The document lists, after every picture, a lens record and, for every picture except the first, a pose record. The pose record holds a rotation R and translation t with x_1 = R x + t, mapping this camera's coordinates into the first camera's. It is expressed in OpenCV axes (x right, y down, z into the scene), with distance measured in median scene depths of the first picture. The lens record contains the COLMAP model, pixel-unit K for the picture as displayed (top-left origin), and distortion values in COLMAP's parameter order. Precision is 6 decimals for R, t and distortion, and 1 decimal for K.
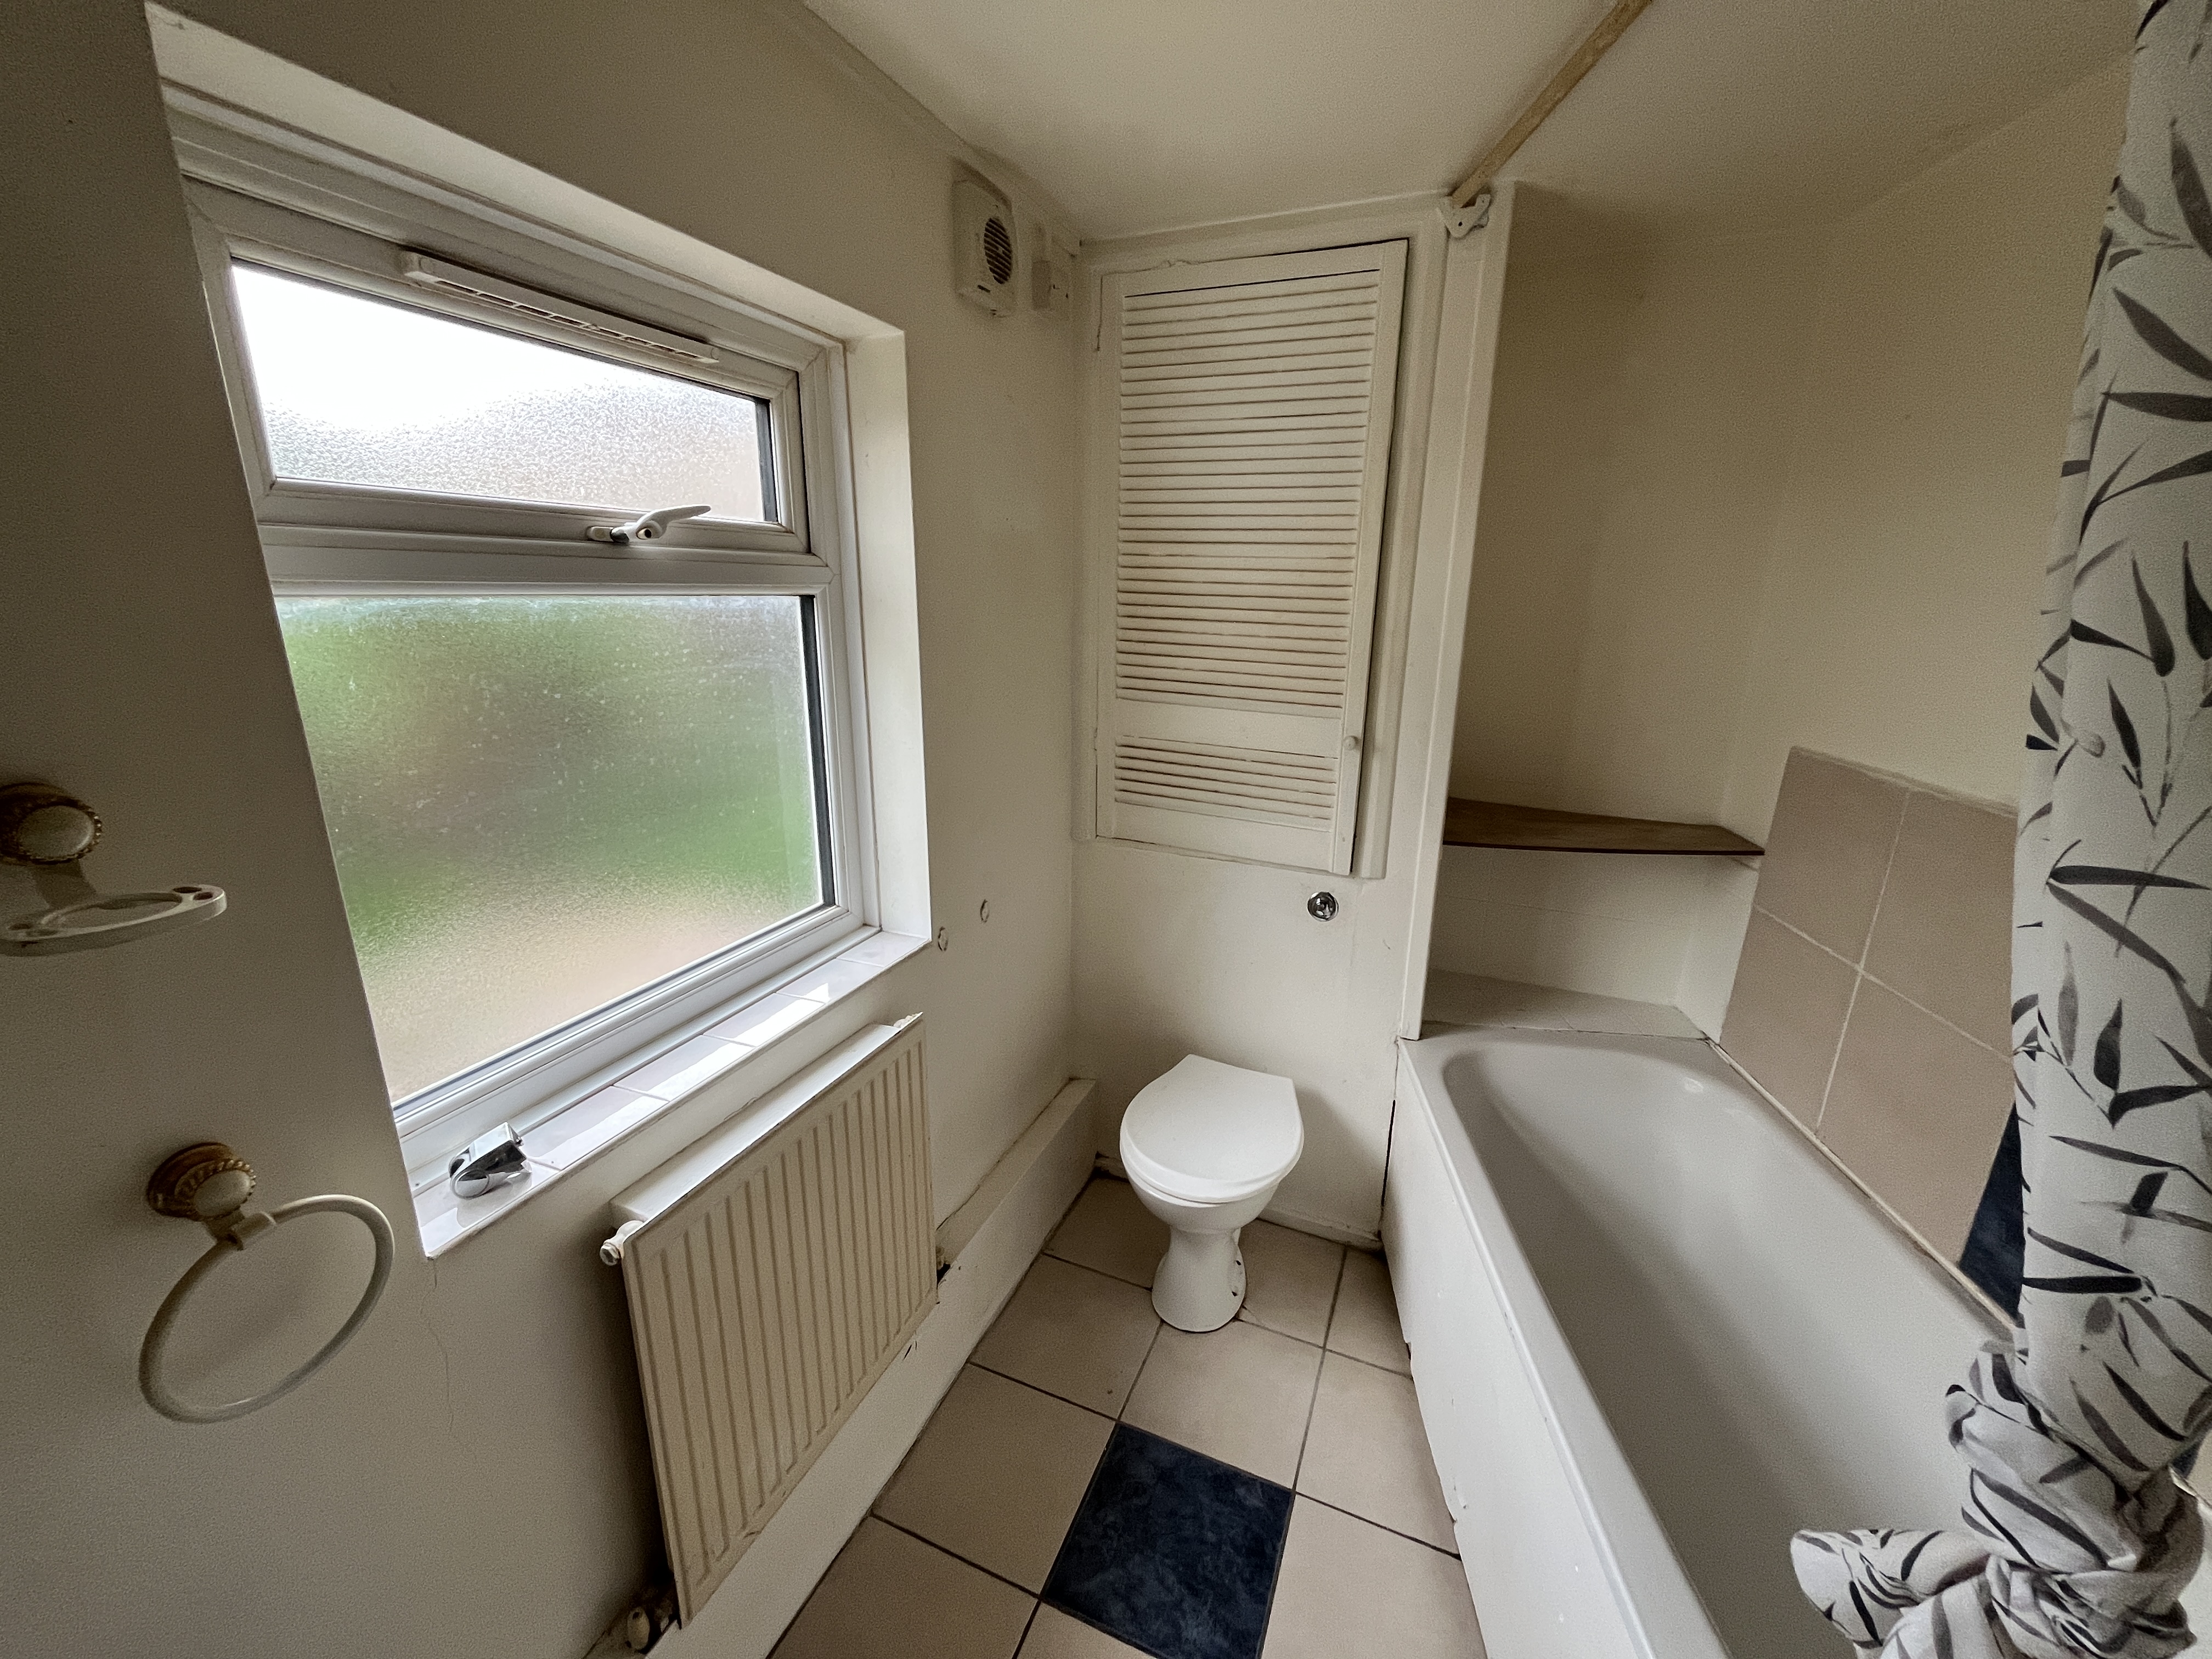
lens RADIAL K [[892.6, 0, 1097.2], [0, 892.6, 828.7], [0, 0, 1]] dist [-0.000876, -0.000586]
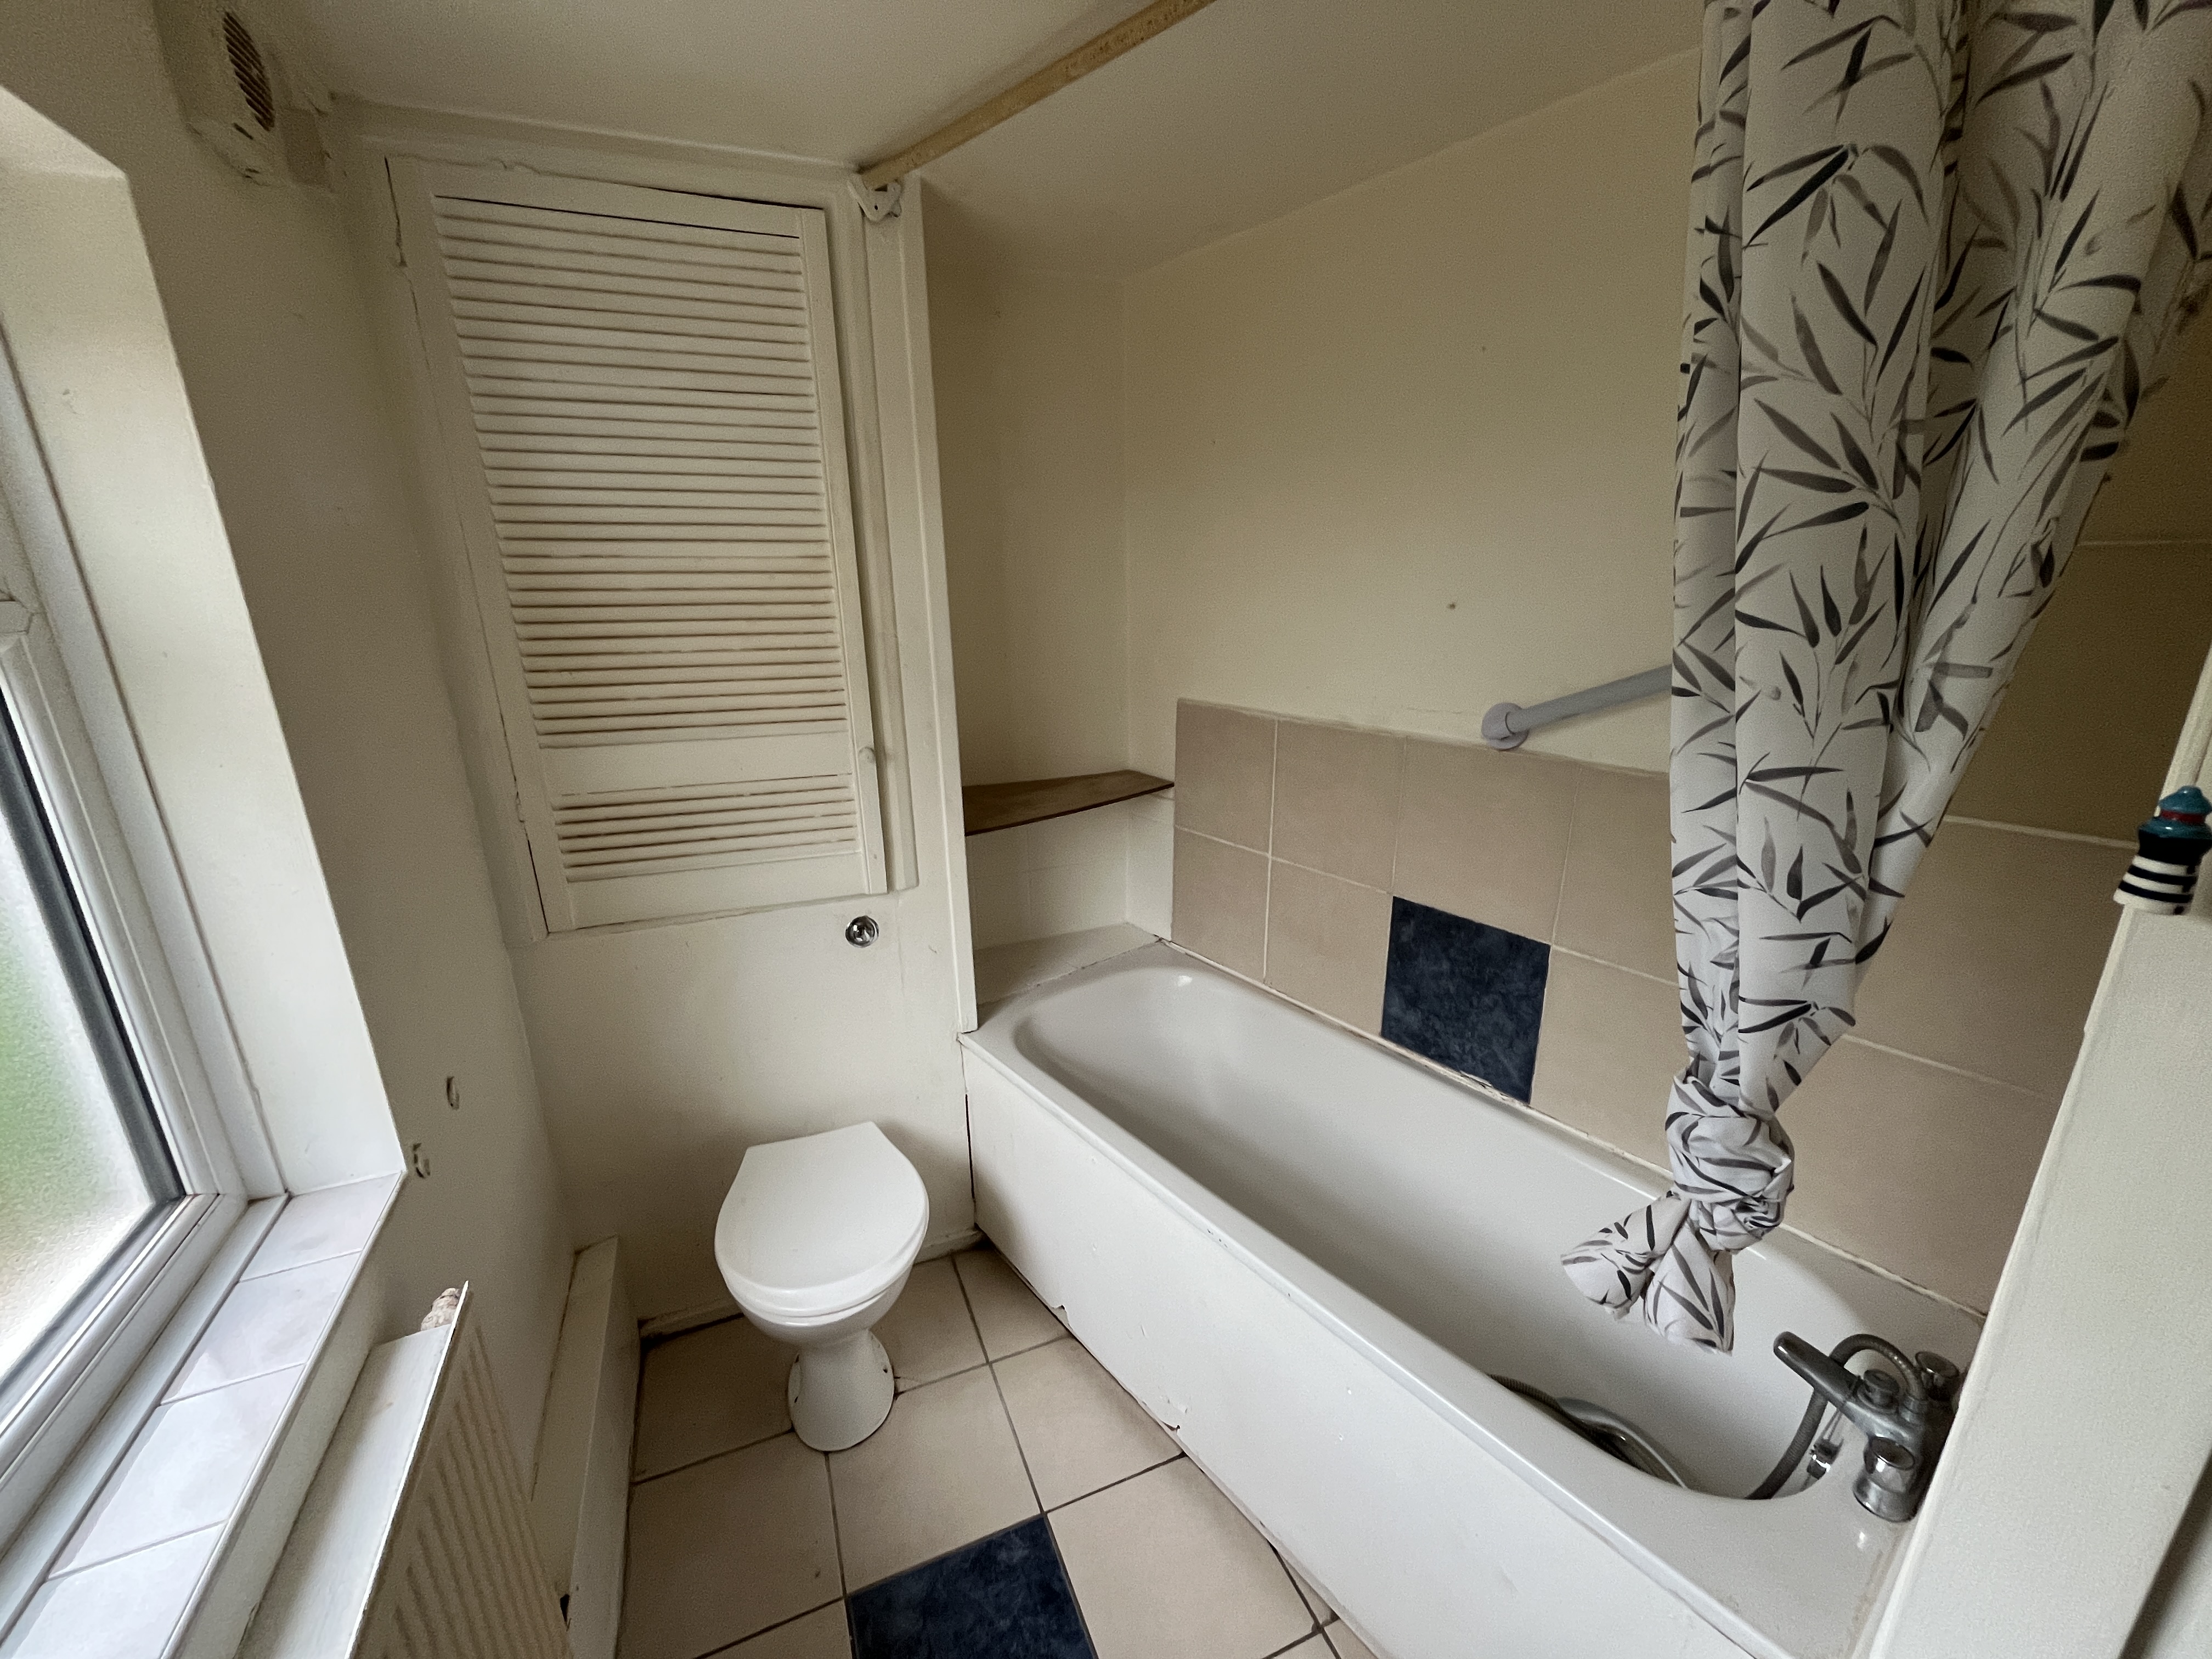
lens RADIAL K [[892.6, 0, 1097.2], [0, 892.6, 828.7], [0, 0, 1]] dist [-0.000876, -0.000586]
pose [[0.698194, -0.227443, 0.678819, -0.217762], [0.215445, 0.970990, 0.103742, -0.072836], [-0.682721, 0.073816, 0.726941, 0.177812]]
